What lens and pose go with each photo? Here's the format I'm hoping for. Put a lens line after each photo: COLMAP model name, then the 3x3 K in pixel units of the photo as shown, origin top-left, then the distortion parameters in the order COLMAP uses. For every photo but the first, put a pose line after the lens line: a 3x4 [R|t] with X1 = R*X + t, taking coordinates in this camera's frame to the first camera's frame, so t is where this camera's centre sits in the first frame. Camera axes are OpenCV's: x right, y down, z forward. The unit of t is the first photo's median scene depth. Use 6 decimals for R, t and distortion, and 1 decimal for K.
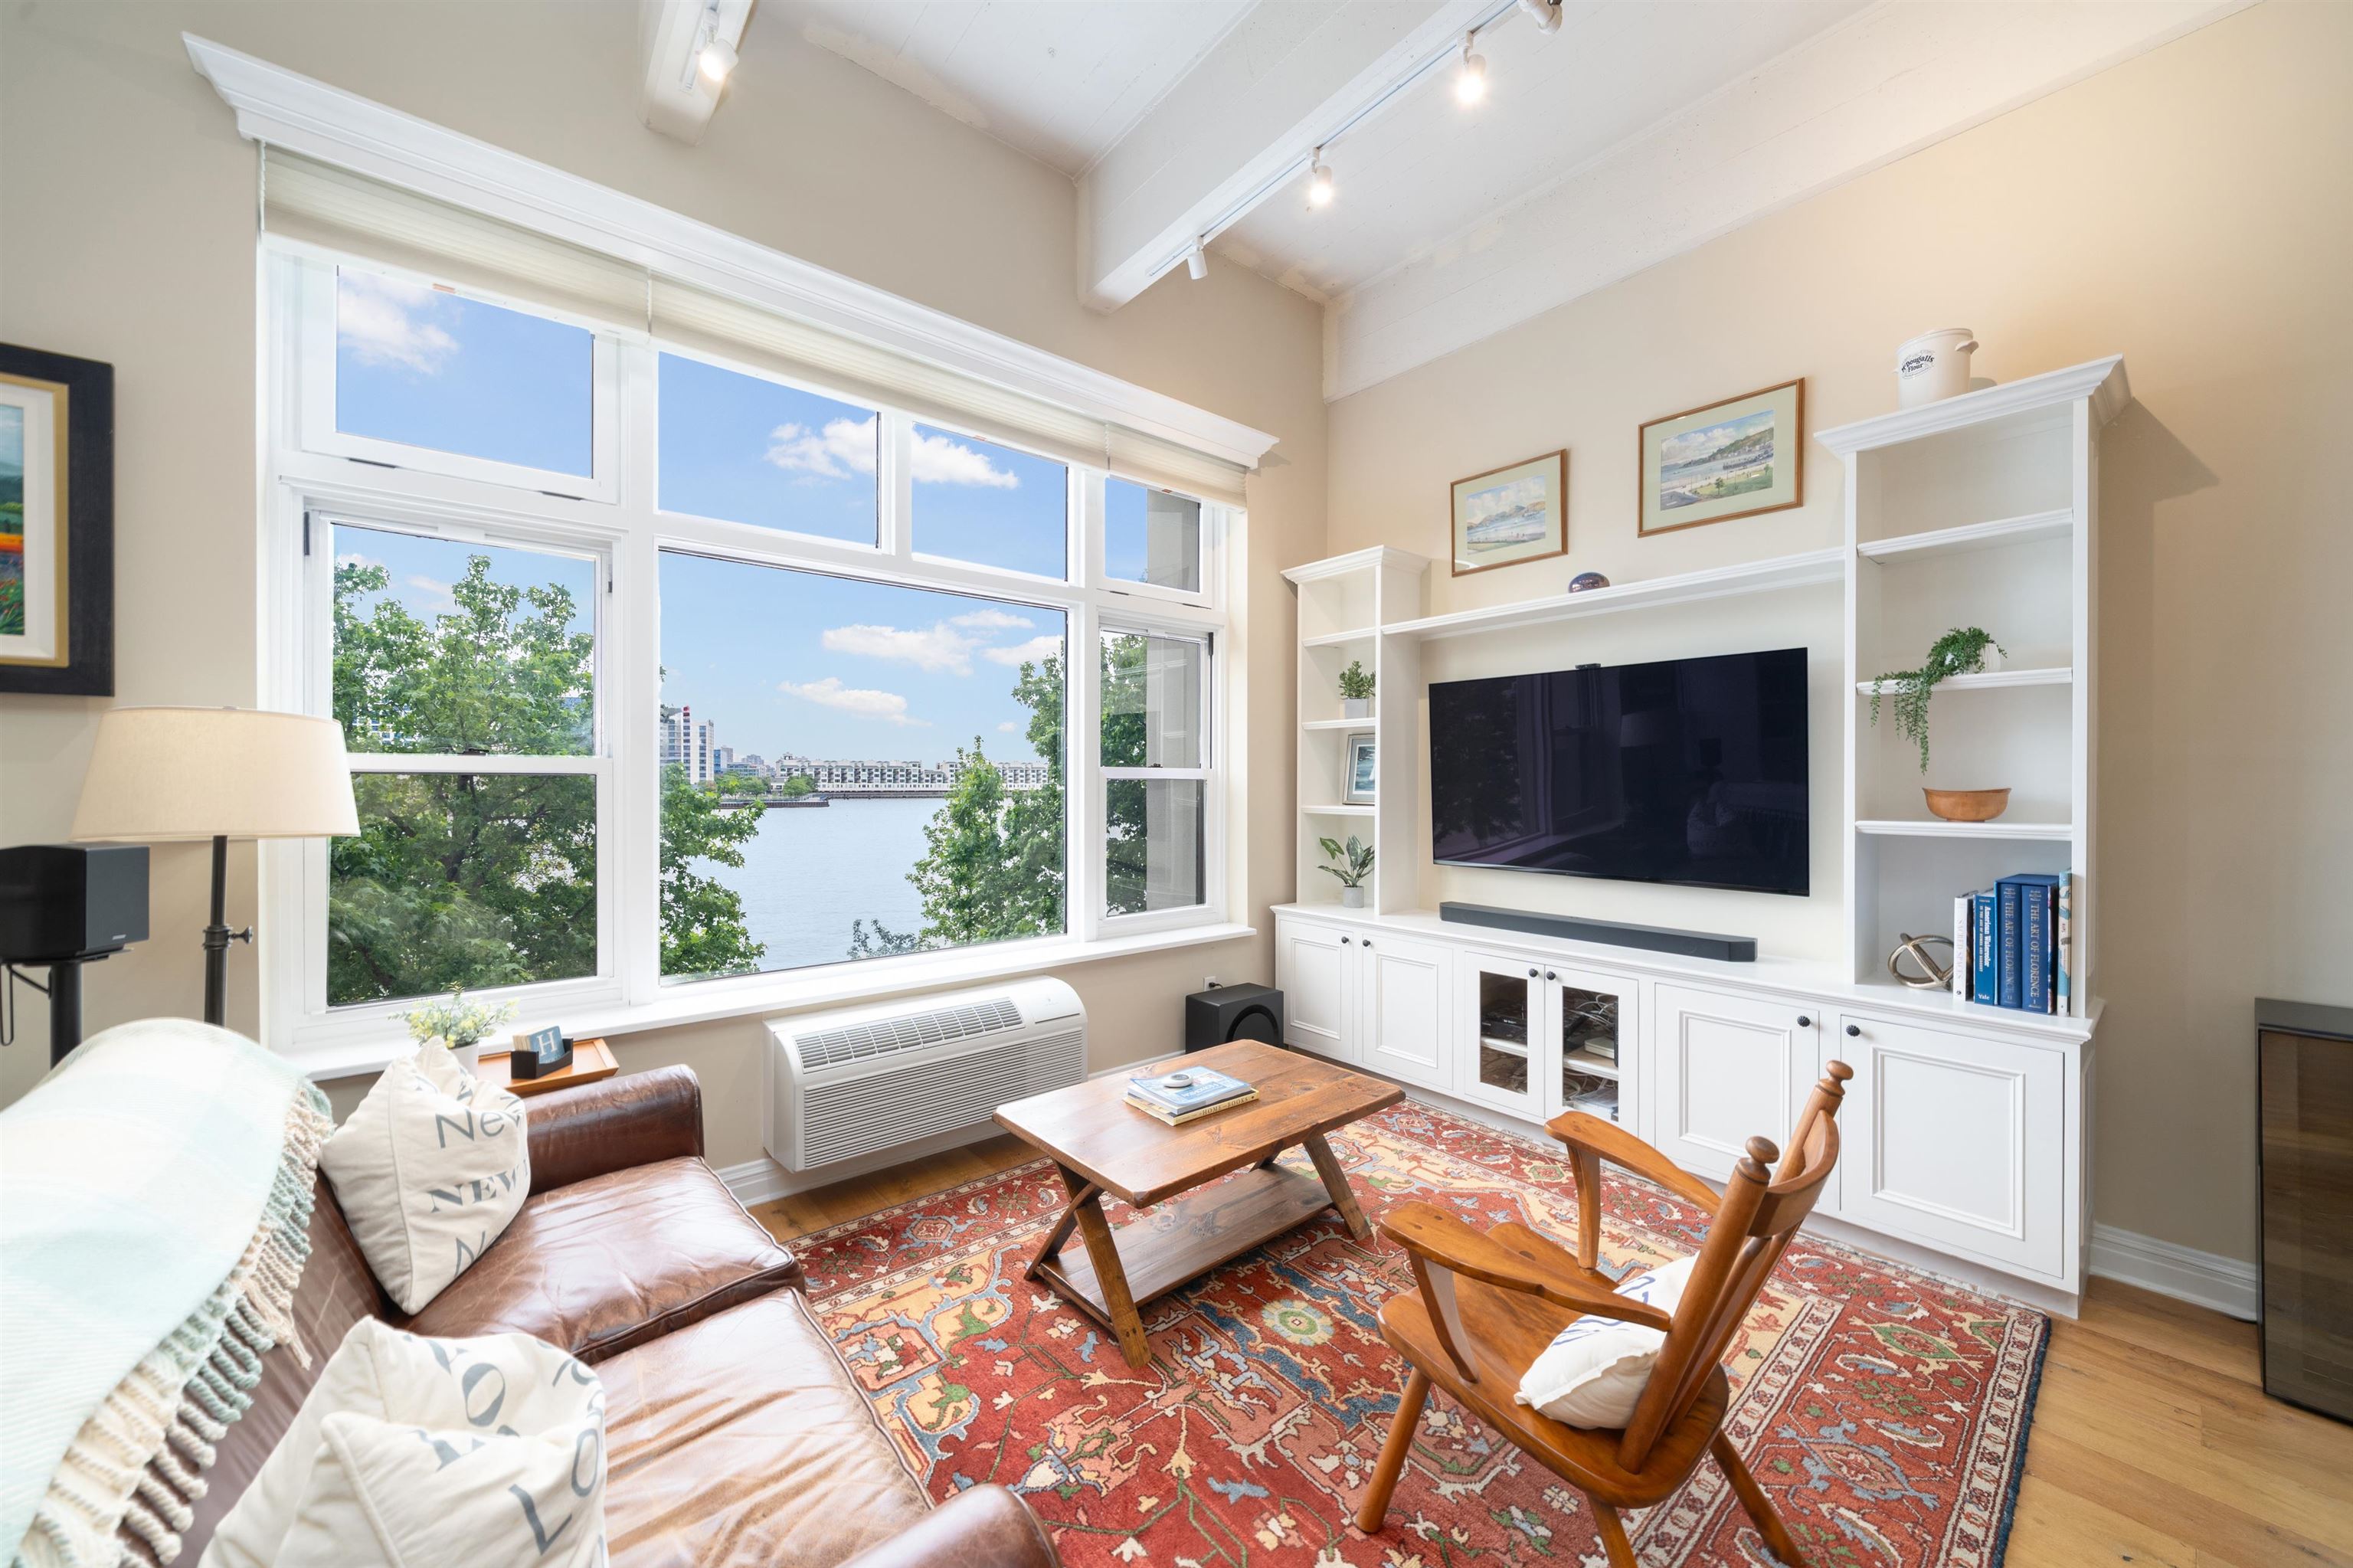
lens RADIAL K [[849.5, 0, 1172.4], [0, 849.5, 786.1], [0, 0, 1]] dist [-0.001909, -0.000062]
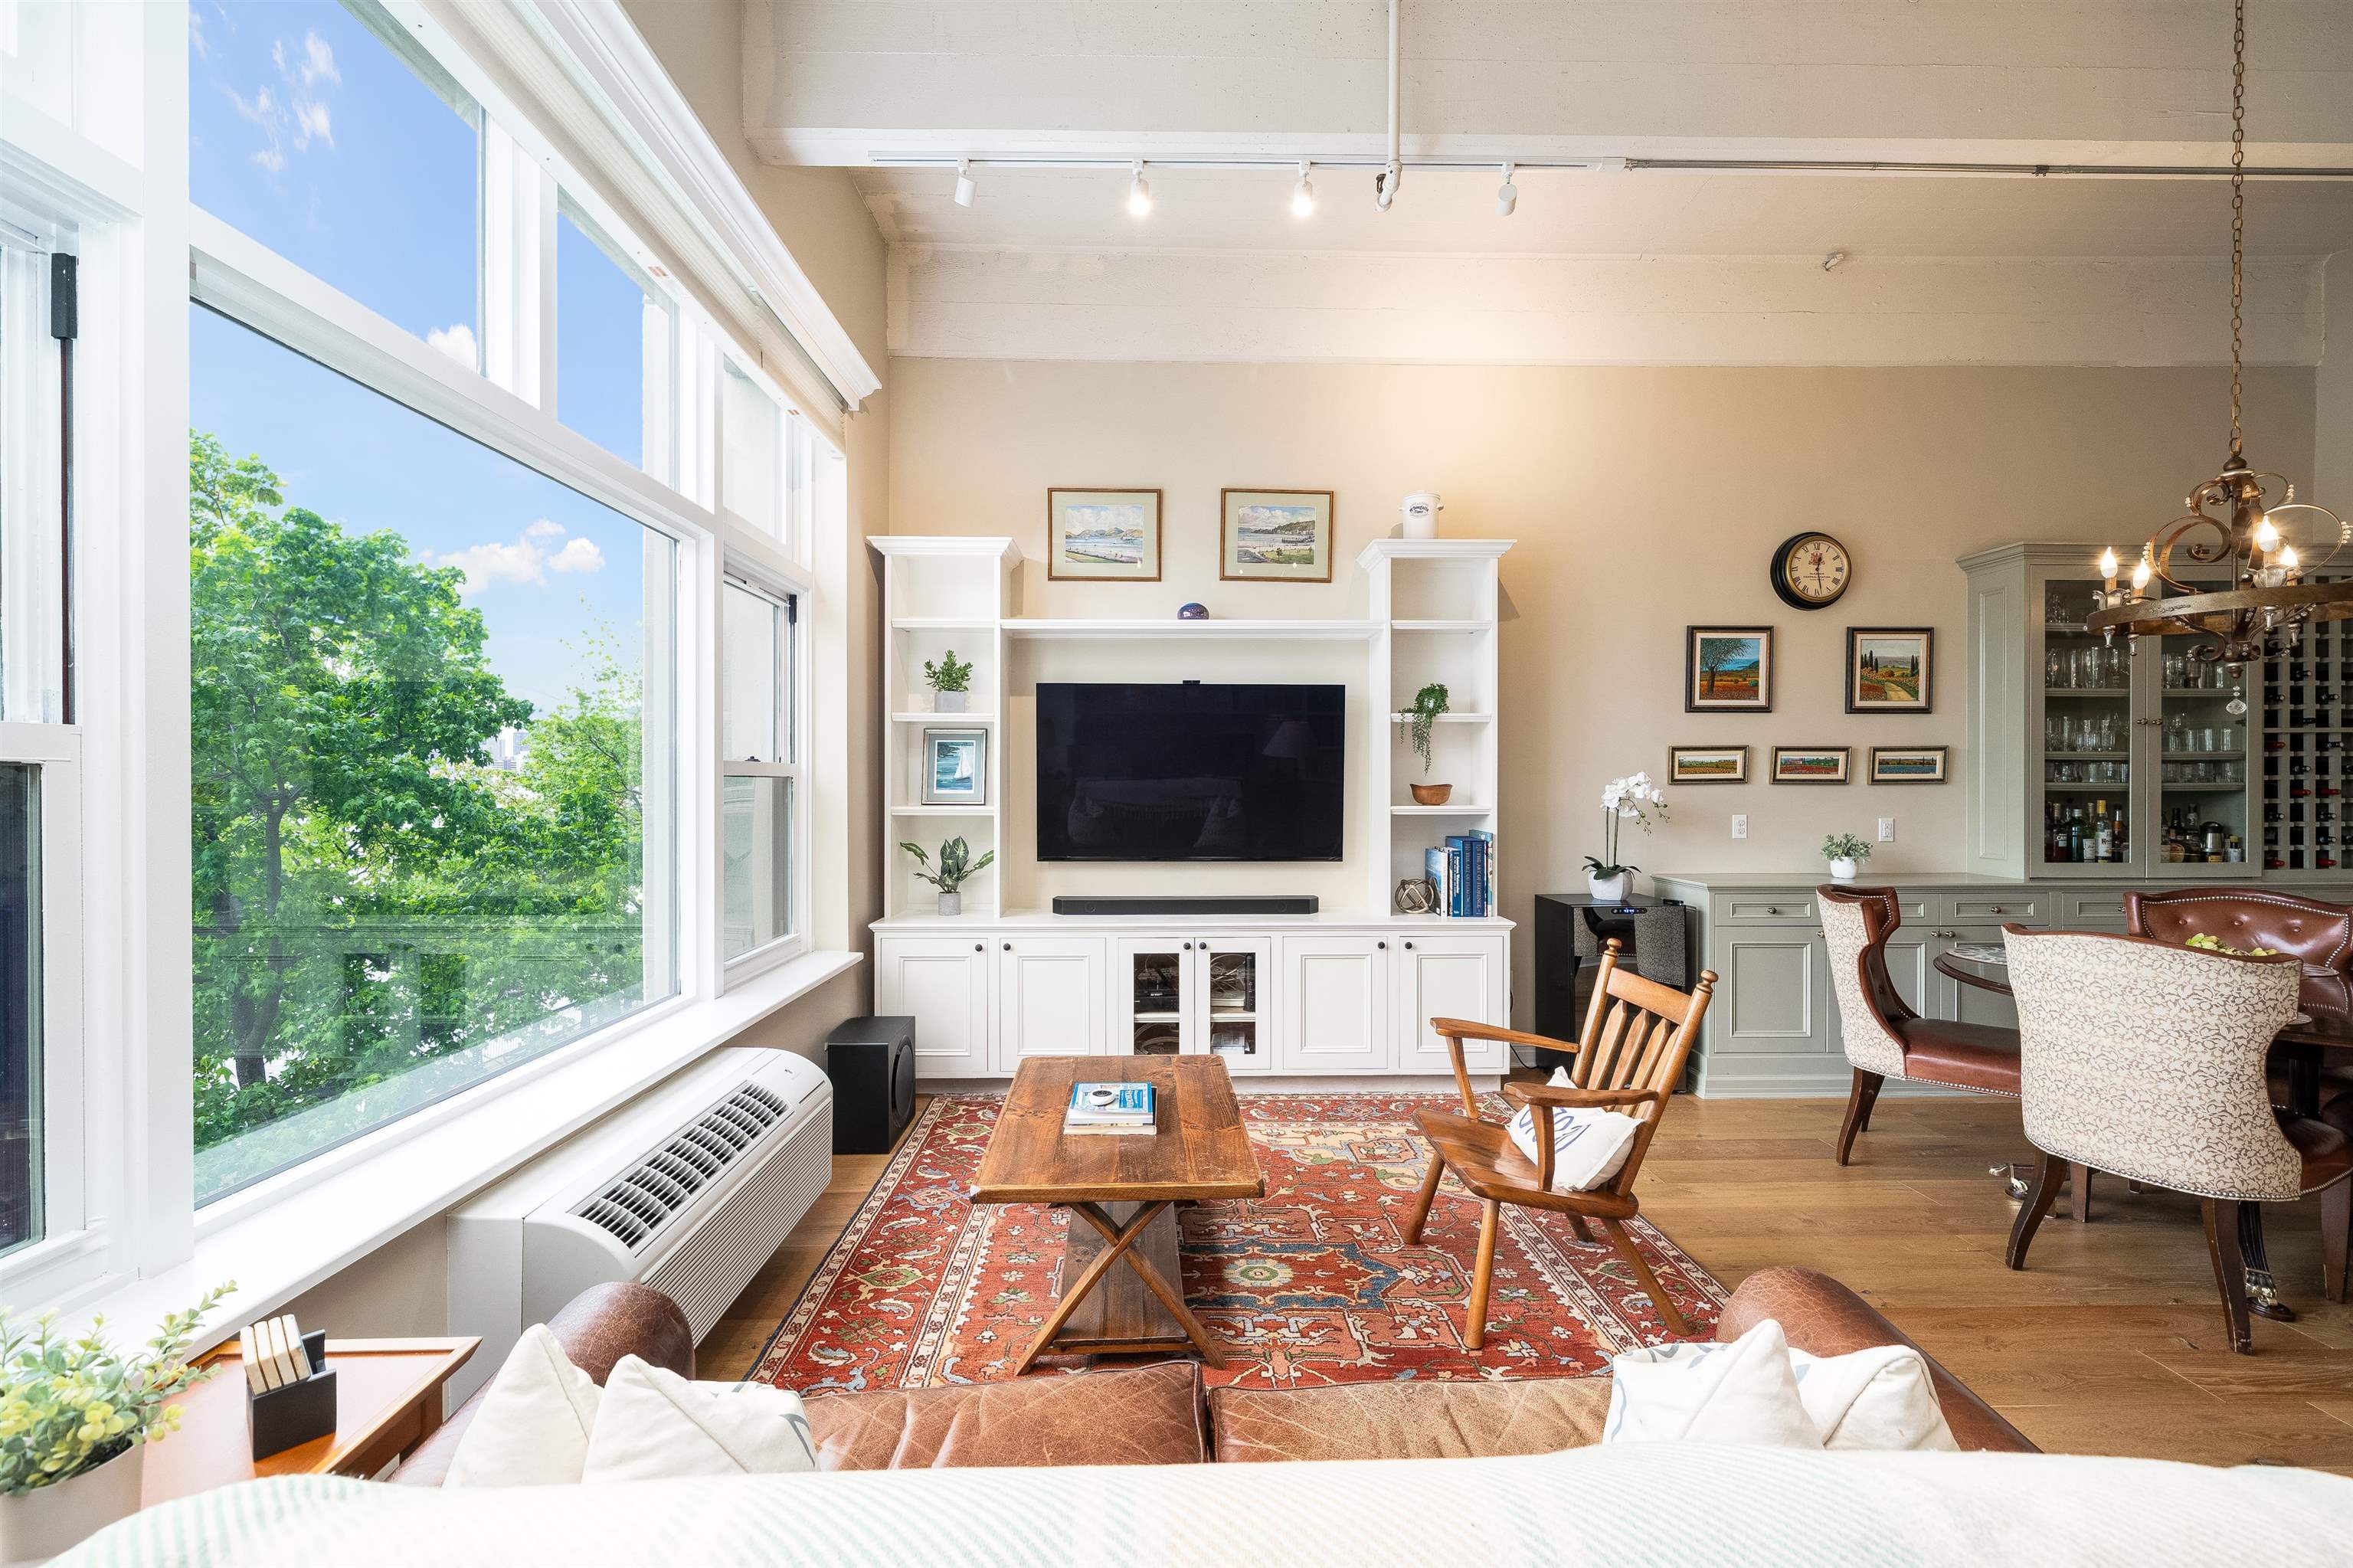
lens RADIAL K [[934.8, 0, 1178.1], [0, 934.8, 787.8], [0, 0, 1]] dist [-0.002962, 0.000354]
pose [[0.620496, -0.005852, 0.784188, -0.625554], [0.003626, 0.999983, 0.004593, -0.000438], [-0.784201, -0.000007, 0.620507, 0.243448]]
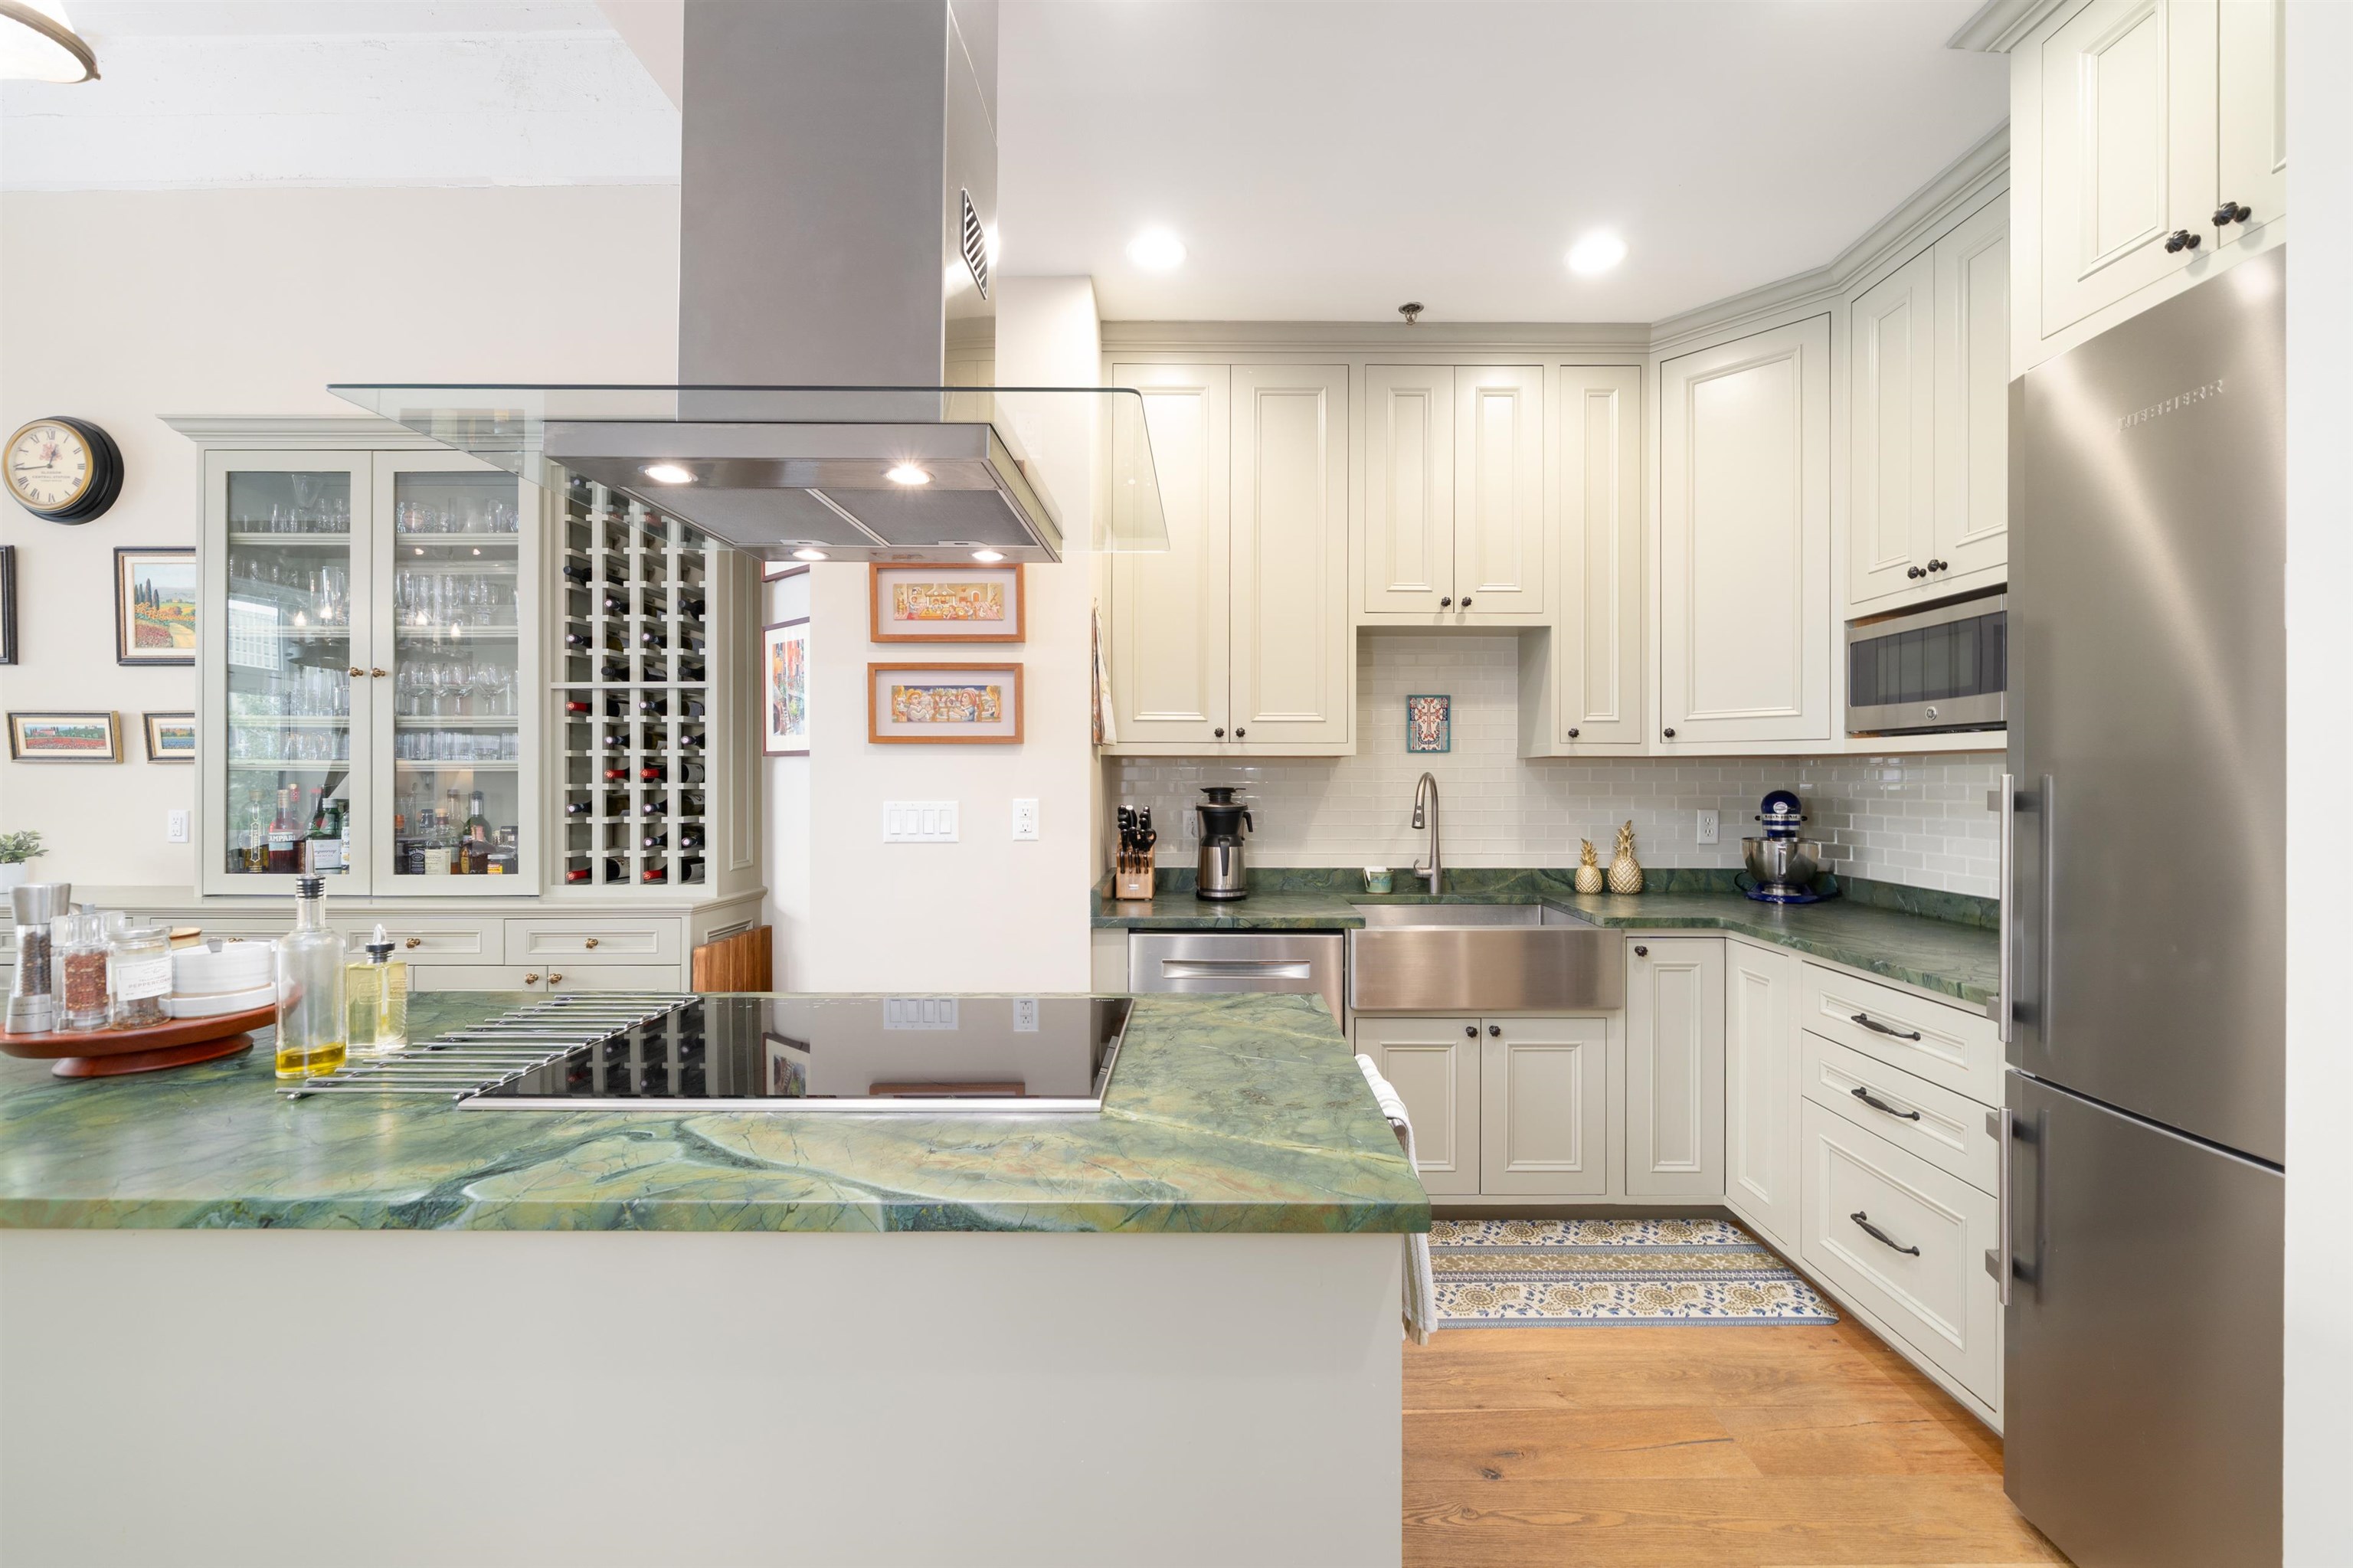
lens RADIAL K [[923.5, 0, 1204.7], [0, 923.5, 778.7], [0, 0, 1]] dist [-0.001776, -0.000379]
pose [[0.633002, -0.000891, 0.774150, 1.254056], [0.001836, 0.999998, -0.000350, 0.026466], [-0.774148, 0.001643, 0.633003, -1.389124]]
